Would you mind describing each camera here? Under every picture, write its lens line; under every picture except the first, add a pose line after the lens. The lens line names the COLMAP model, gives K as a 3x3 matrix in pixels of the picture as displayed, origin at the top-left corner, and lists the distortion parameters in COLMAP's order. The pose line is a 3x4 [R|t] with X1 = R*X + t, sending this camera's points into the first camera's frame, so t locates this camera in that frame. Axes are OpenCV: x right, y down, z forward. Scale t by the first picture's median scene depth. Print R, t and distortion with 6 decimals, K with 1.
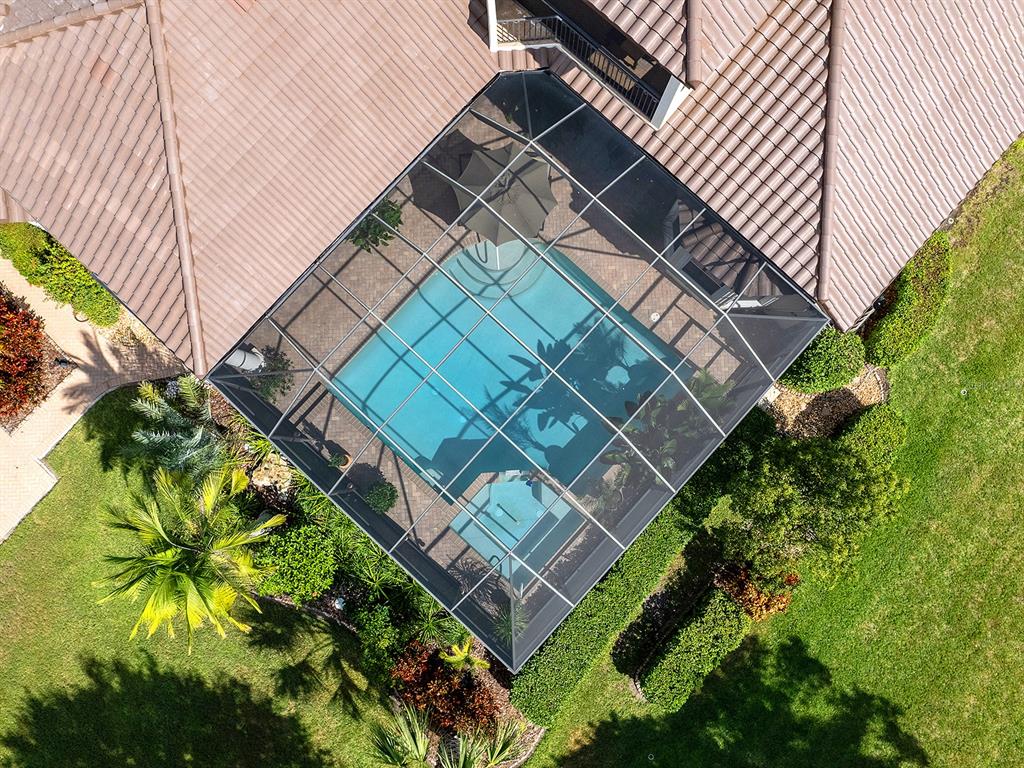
lens RADIAL K [[770.3, 0, 517.2], [0, 770.3, 395.0], [0, 0, 1]] dist [-0.081562, 0.069851]
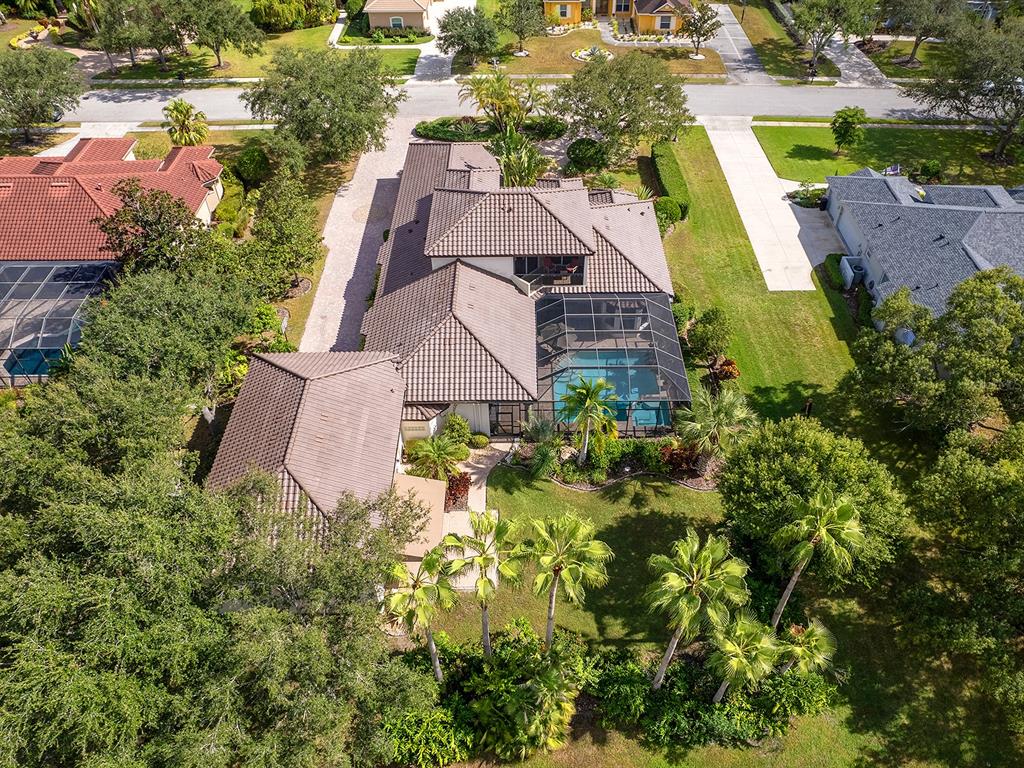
lens RADIAL K [[770.3, 0, 517.2], [0, 770.3, 395.0], [0, 0, 1]] dist [-0.081562, 0.069851]
pose [[0.735150, -0.490014, 0.468445, -1.476163], [0.676710, 0.571467, -0.464209, 1.012640], [-0.040232, 0.658264, 0.751711, -0.912602]]
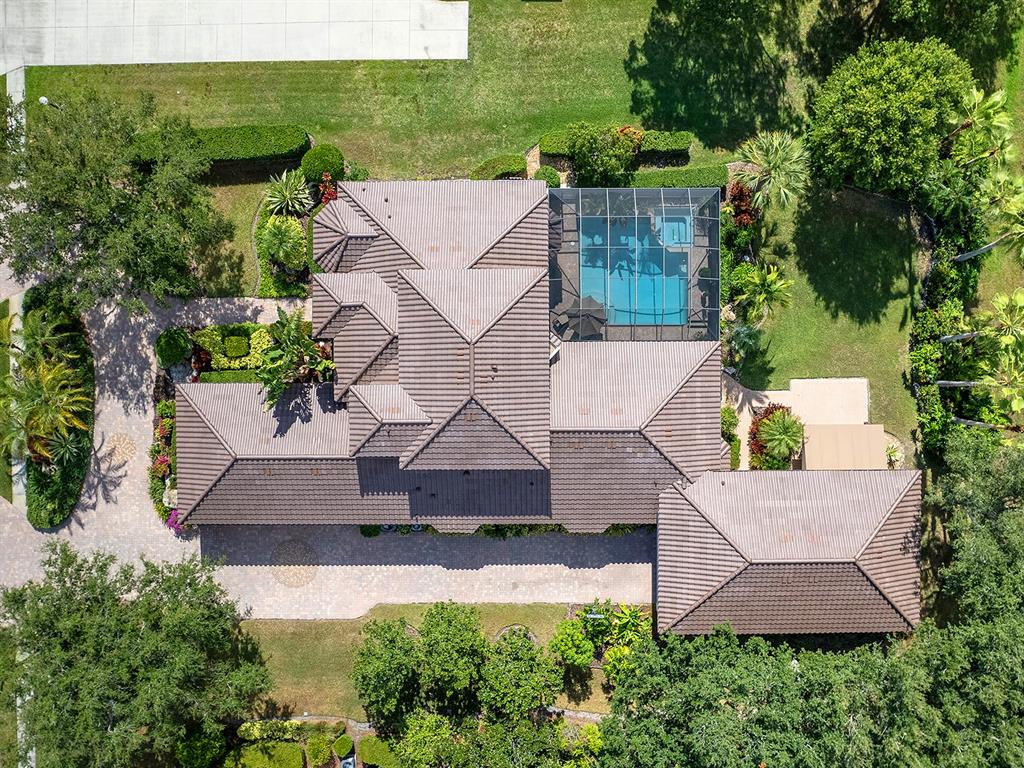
lens RADIAL K [[950.9, 0, 512.0], [0, 950.9, 384.0], [0, 0, 1]] dist [-0.060473, 0.008078]
pose [[-0.678831, -0.734232, -0.009643, 0.016292], [0.732360, -0.677936, 0.063652, -0.756800], [-0.053273, 0.036147, 0.997926, -2.012015]]
